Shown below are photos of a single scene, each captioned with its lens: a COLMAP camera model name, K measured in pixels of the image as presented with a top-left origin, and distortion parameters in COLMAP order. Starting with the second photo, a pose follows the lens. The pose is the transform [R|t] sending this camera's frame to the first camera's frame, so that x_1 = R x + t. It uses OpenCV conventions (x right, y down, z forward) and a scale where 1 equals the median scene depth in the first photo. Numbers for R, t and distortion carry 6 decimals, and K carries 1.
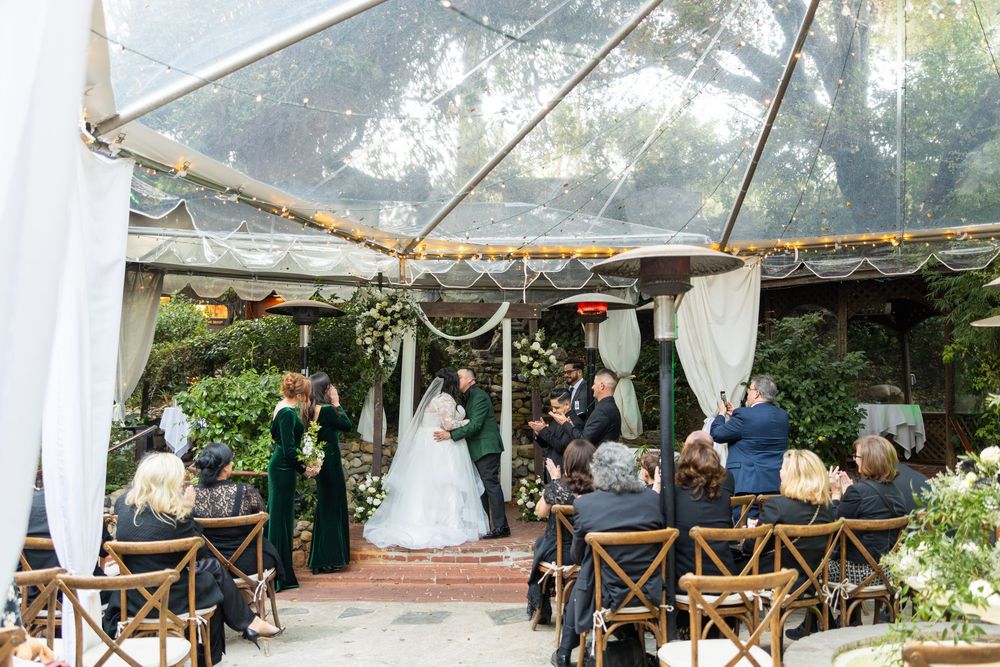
lens RADIAL K [[904.1, 0, 484.7], [0, 904.1, 322.4], [0, 0, 1]] dist [0.009952, -0.013691]
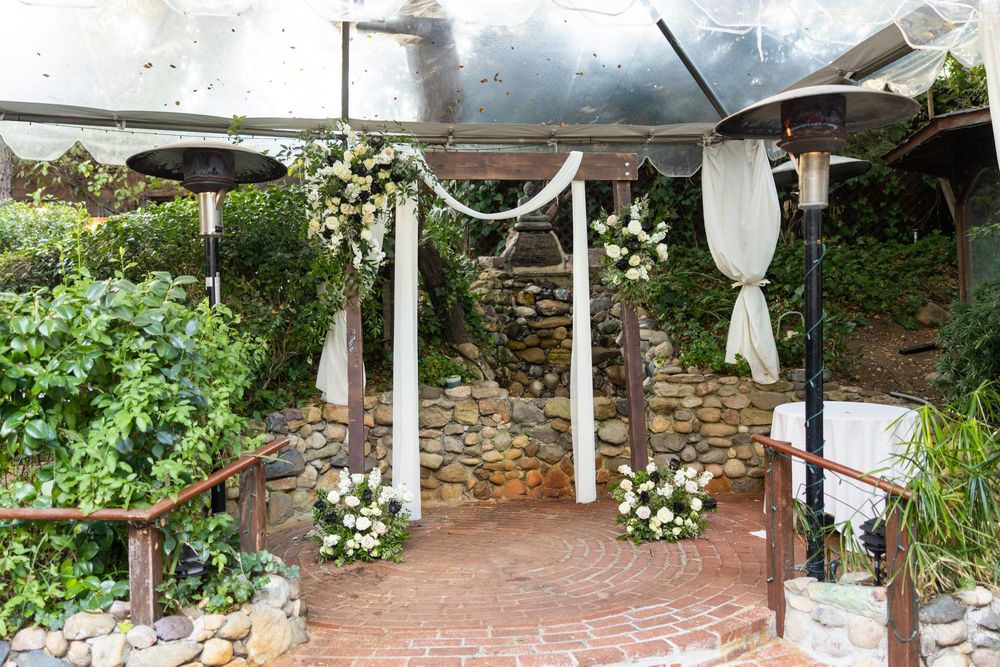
lens RADIAL K [[896.6, 0, 500.0], [0, 896.6, 333.5], [0, 0, 1]] dist [0.004230, 0.002999]
pose [[0.996520, -0.031880, 0.077018, -0.075786], [0.025303, 0.996068, 0.084902, 0.045250], [-0.079422, -0.082658, 0.993408, 0.479209]]
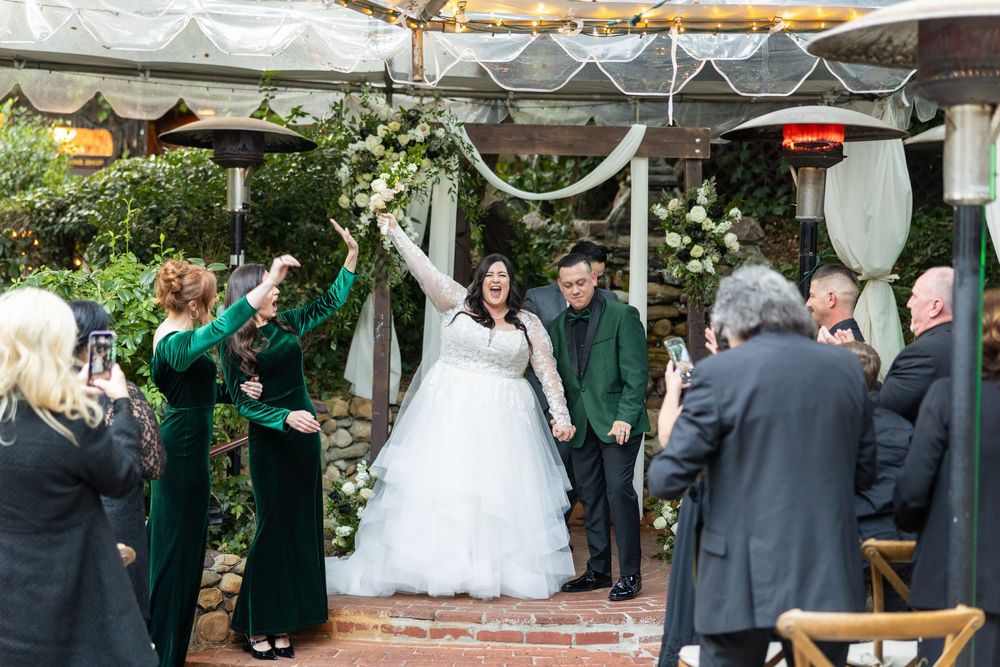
lens RADIAL K [[1698.9, 0, 485.1], [0, 1698.9, 330.6], [0, 0, 1]] dist [-0.000058, -0.047988]
pose [[0.997205, 0.015124, -0.073169, 0.010149], [-0.008092, 0.995401, 0.095457, 0.001952], [0.074276, -0.094598, 0.992741, 0.062881]]
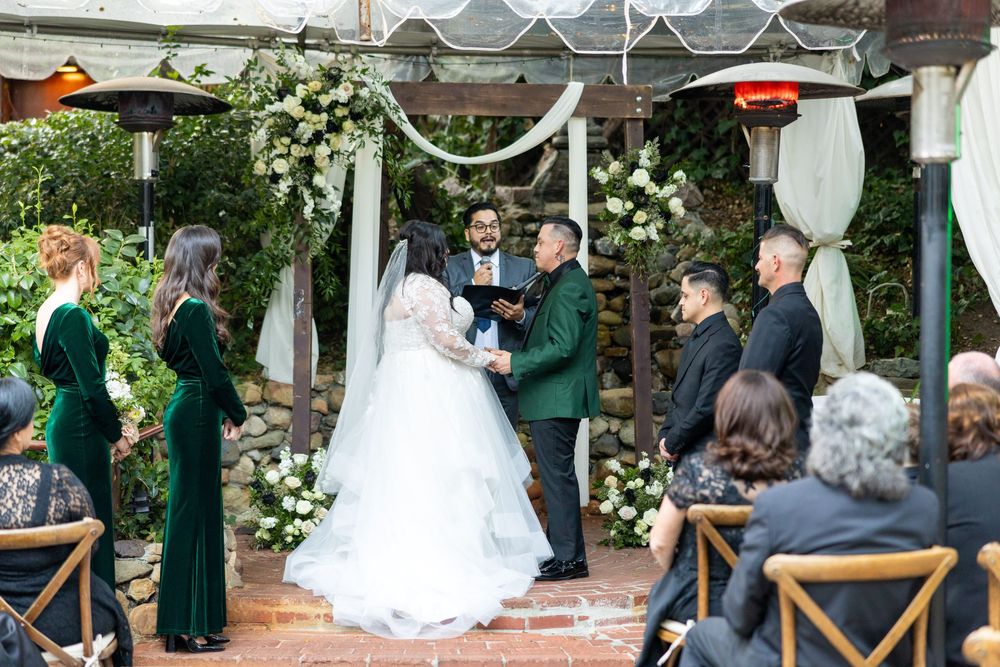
lens RADIAL K [[1983.2, 0, 500.0], [0, 1983.2, 333.5], [0, 0, 1]] dist [0.025799, -0.472702]
pose [[0.999997, 0.000352, -0.002444, -0.013797], [-0.000099, 0.994723, 0.102593, 0.001469], [0.002468, -0.102592, 0.994720, -0.024719]]
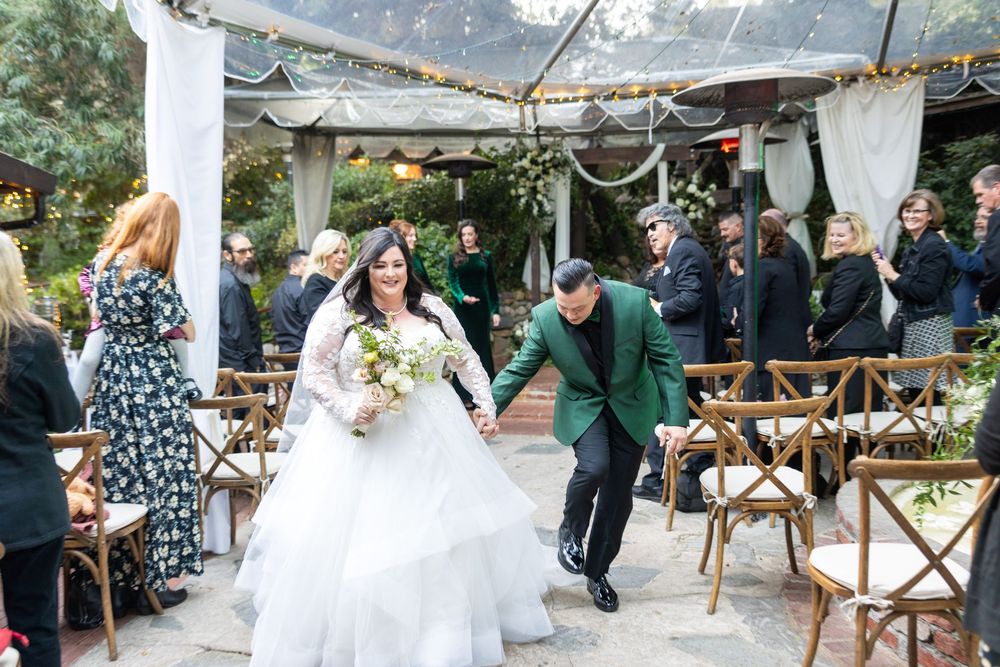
lens RADIAL K [[905.7, 0, 486.6], [0, 905.7, 330.9], [0, 0, 1]] dist [0.002733, -0.012484]
pose [[0.969704, -0.010026, -0.244077, 0.083736], [0.051068, 0.985400, 0.162414, 0.008231], [0.238885, -0.169958, 0.956059, -0.009174]]
